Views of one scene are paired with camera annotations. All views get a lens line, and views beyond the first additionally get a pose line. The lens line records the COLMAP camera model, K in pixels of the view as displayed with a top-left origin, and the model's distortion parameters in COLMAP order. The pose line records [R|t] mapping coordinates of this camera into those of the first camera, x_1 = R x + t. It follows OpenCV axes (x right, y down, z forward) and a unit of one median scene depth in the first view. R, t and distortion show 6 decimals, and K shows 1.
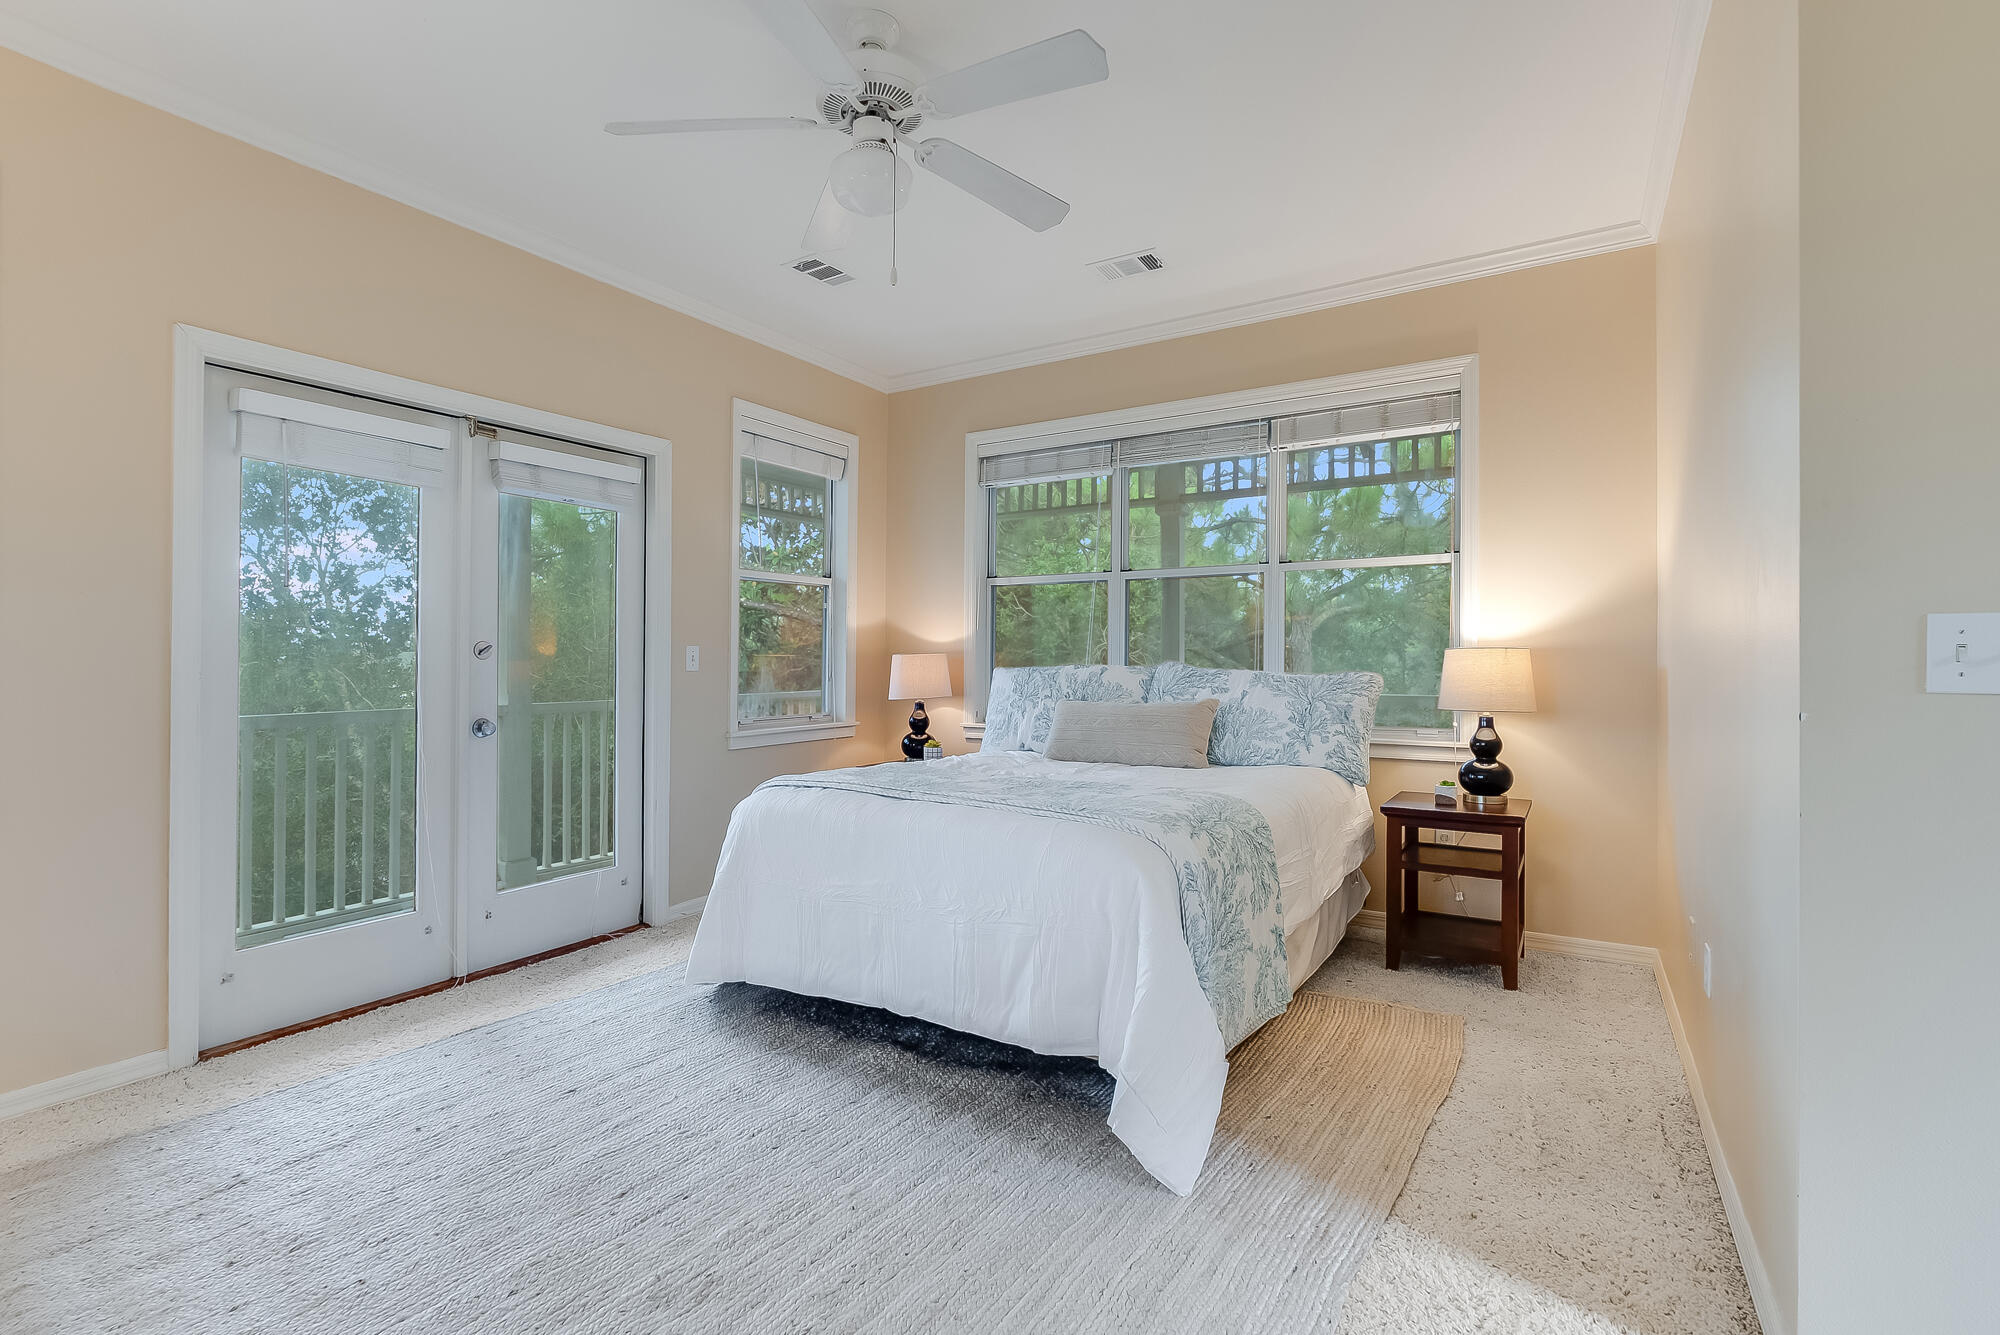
lens RADIAL K [[922.5, 0, 999.5], [0, 922.5, 651.8], [0, 0, 1]] dist [0.000645, 0.000037]
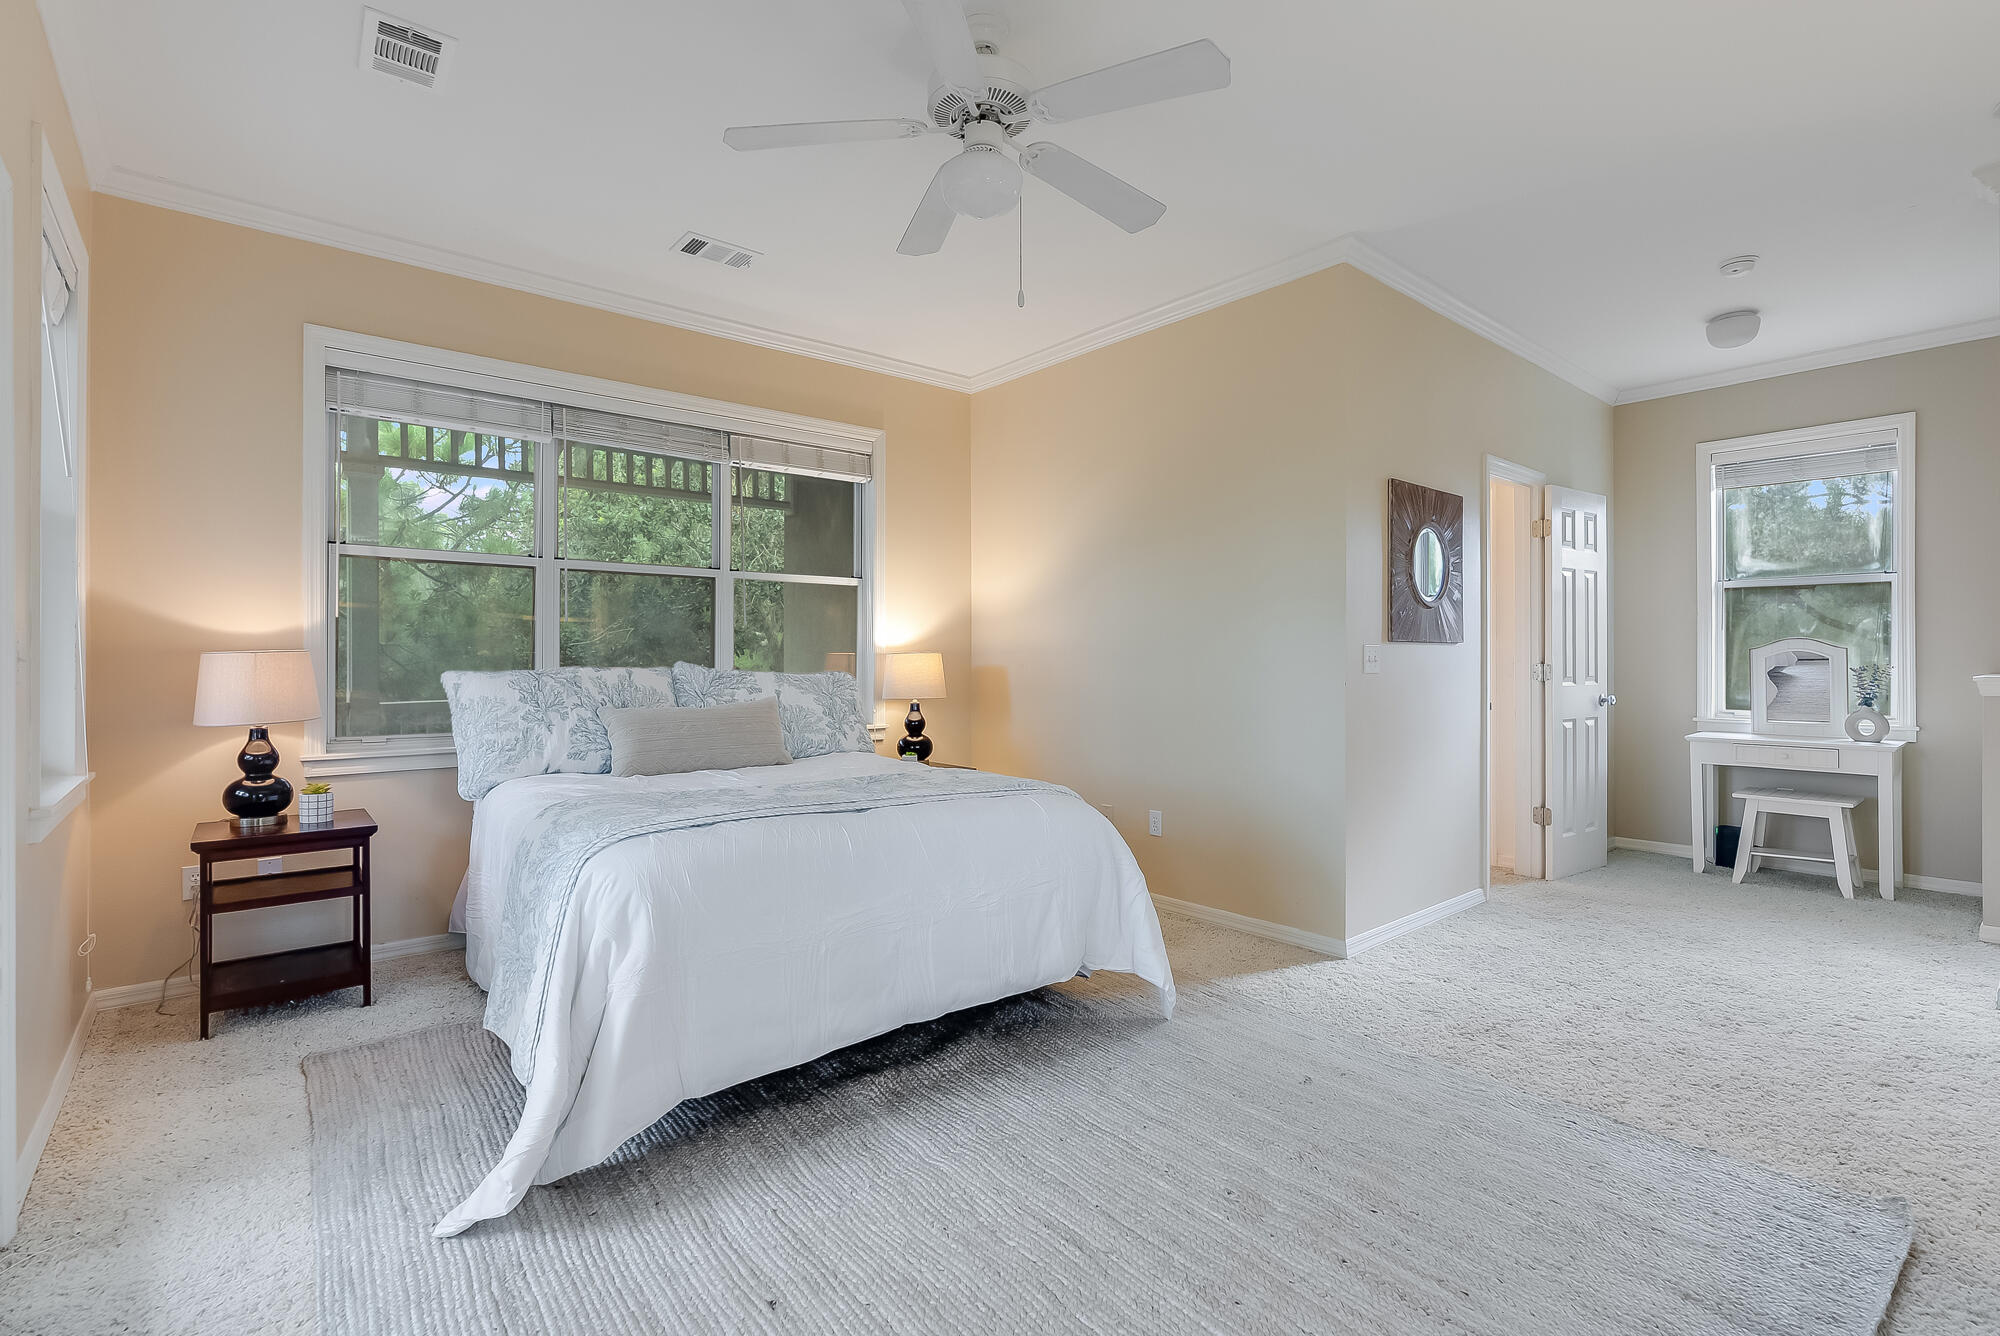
lens RADIAL K [[917.0, 0, 1001.5], [0, 917.0, 659.3], [0, 0, 1]] dist [-0.002562, -0.000159]
pose [[0.323599, 0.003967, 0.946186, -0.594693], [-0.008218, 0.999965, -0.001382, 0.004976], [-0.946159, -0.007328, 0.323620, 0.361913]]
